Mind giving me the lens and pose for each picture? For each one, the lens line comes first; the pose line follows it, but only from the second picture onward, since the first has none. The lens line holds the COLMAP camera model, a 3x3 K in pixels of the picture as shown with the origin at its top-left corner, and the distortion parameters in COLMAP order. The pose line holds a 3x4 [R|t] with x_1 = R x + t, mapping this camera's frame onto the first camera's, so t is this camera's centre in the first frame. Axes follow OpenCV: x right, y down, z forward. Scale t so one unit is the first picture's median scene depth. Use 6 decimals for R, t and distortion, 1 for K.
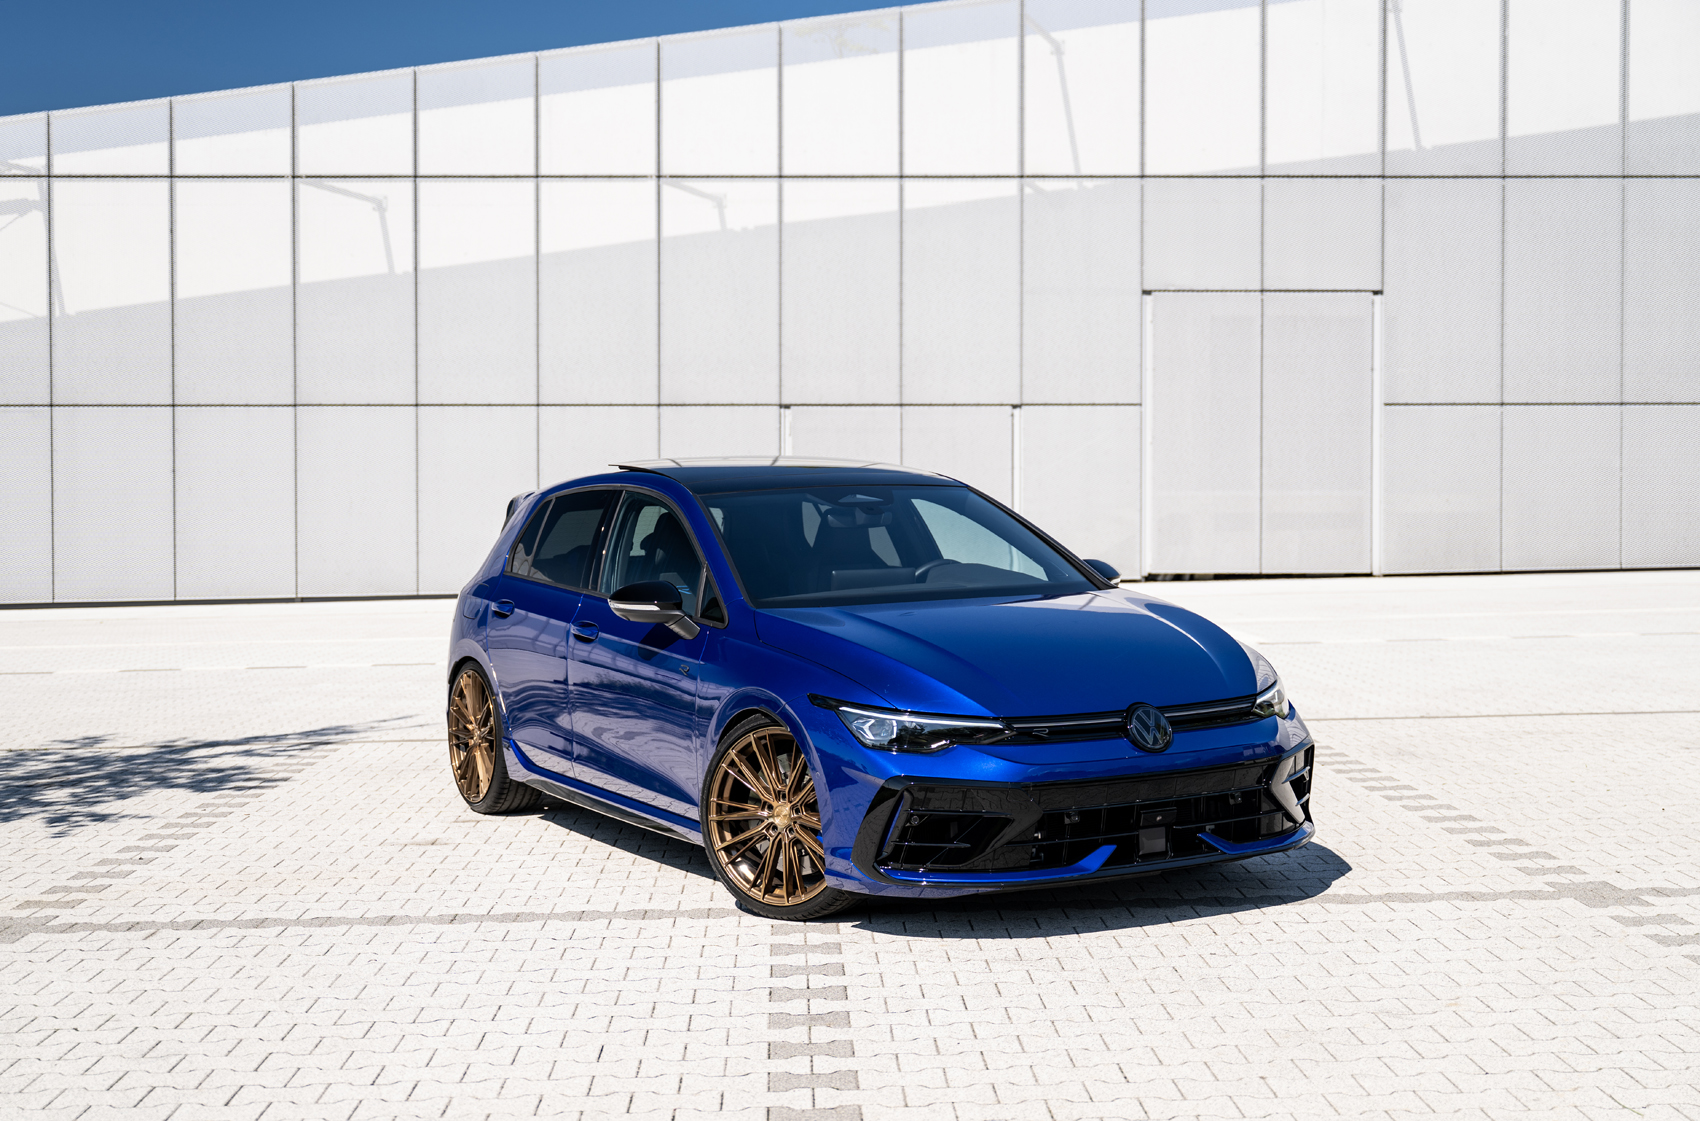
lens RADIAL K [[2138.7, 0, 850.0], [0, 2138.7, 560.5], [0, 0, 1]] dist [0.022571, 0.048495]
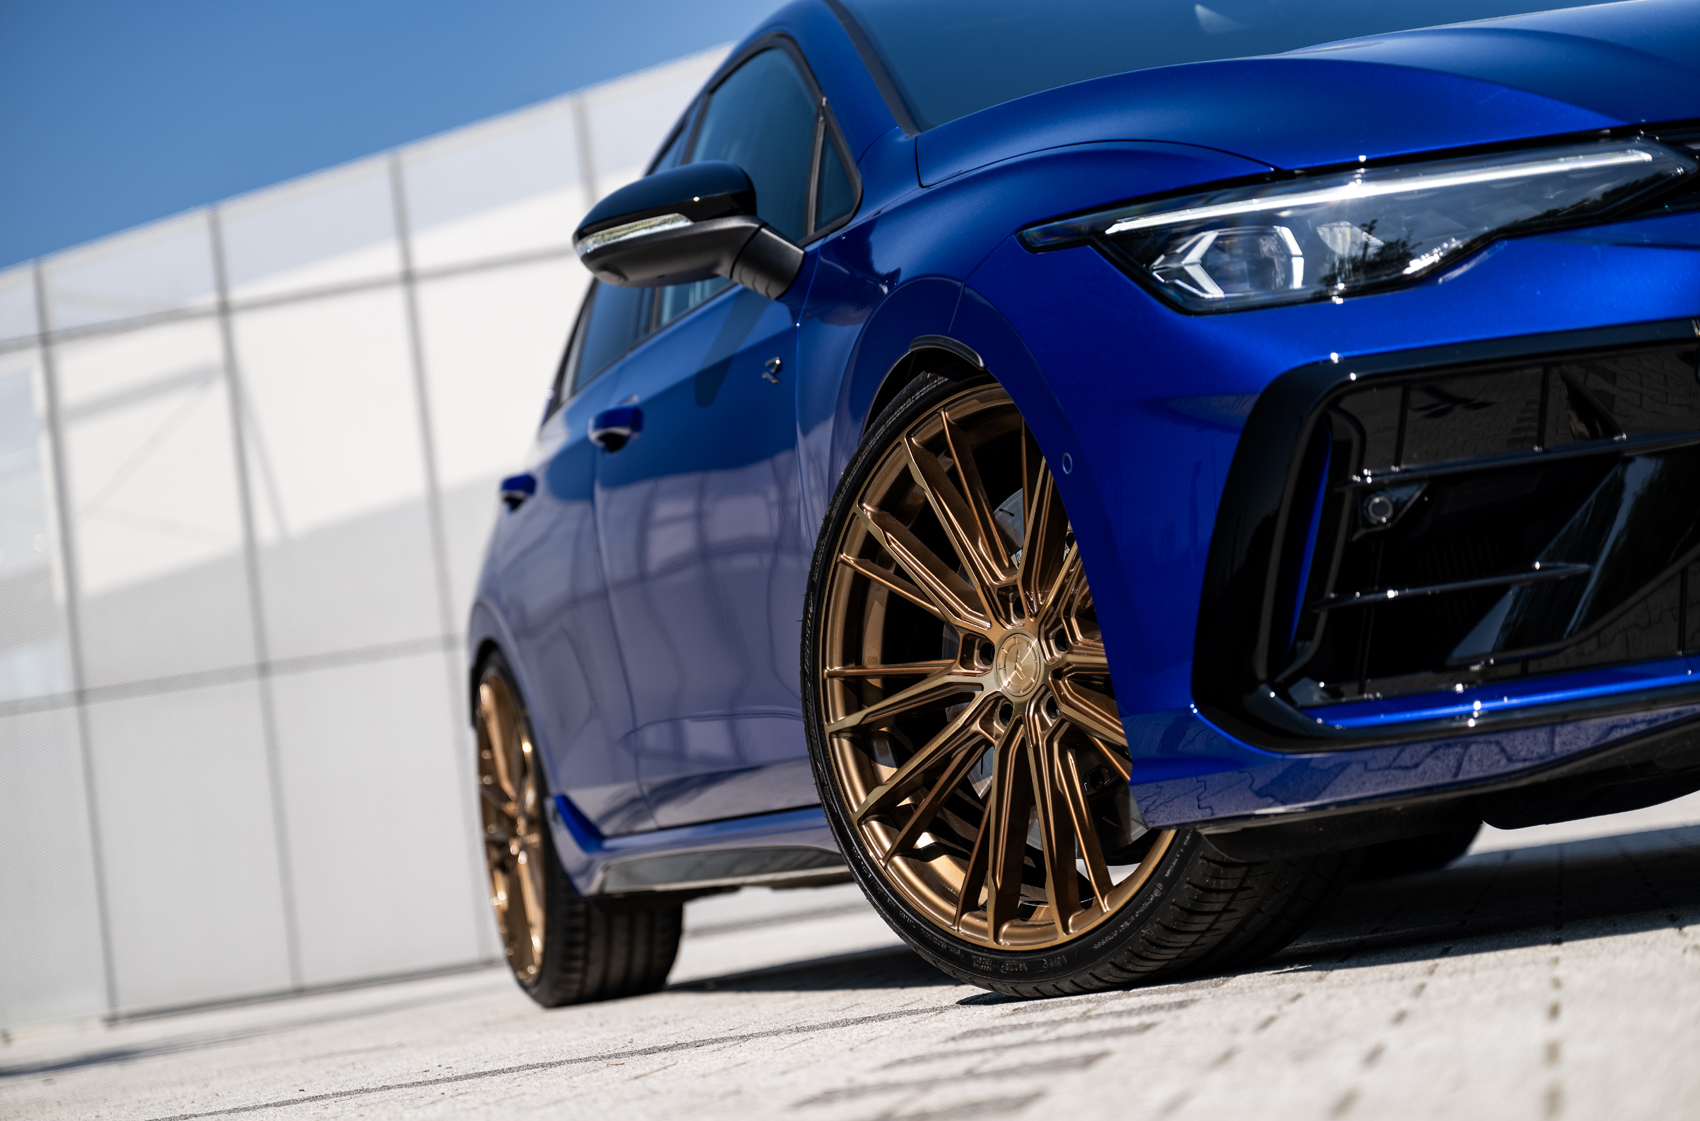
lens RADIAL K [[3199.5, 0, 848.7], [0, 3199.5, 476.5], [0, 0, 1]] dist [0.479659, -5.566682]
pose [[0.964088, -0.148505, -0.220182, 0.010259], [0.117112, 0.981815, -0.149414, 0.031274], [0.238367, 0.118262, 0.963948, 0.104401]]
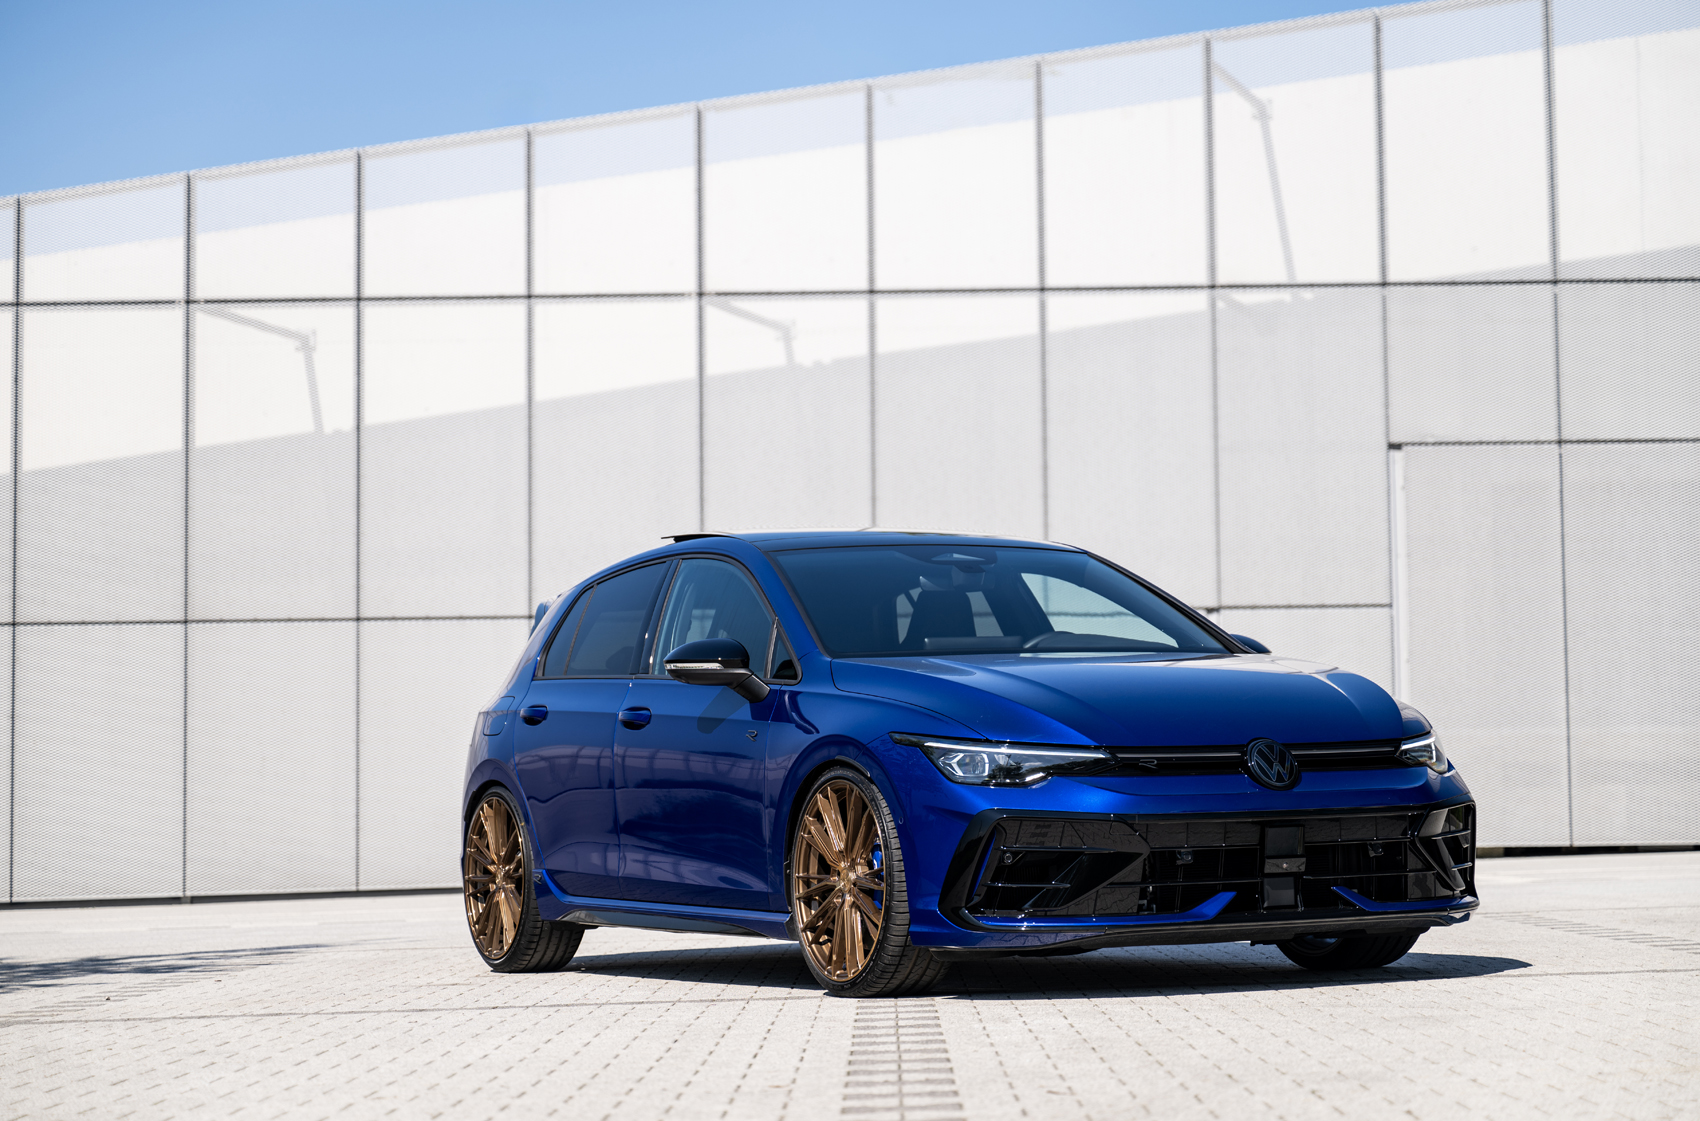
lens RADIAL K [[3268.1, 0, 939.9], [0, 3268.1, 559.4], [0, 0, 1]] dist [0.053813, -0.053722]
pose [[0.999798, -0.014521, -0.013888, 0.003981], [0.012956, 0.994194, -0.106823, 0.025937], [0.015359, 0.106622, 0.994181, -0.069972]]
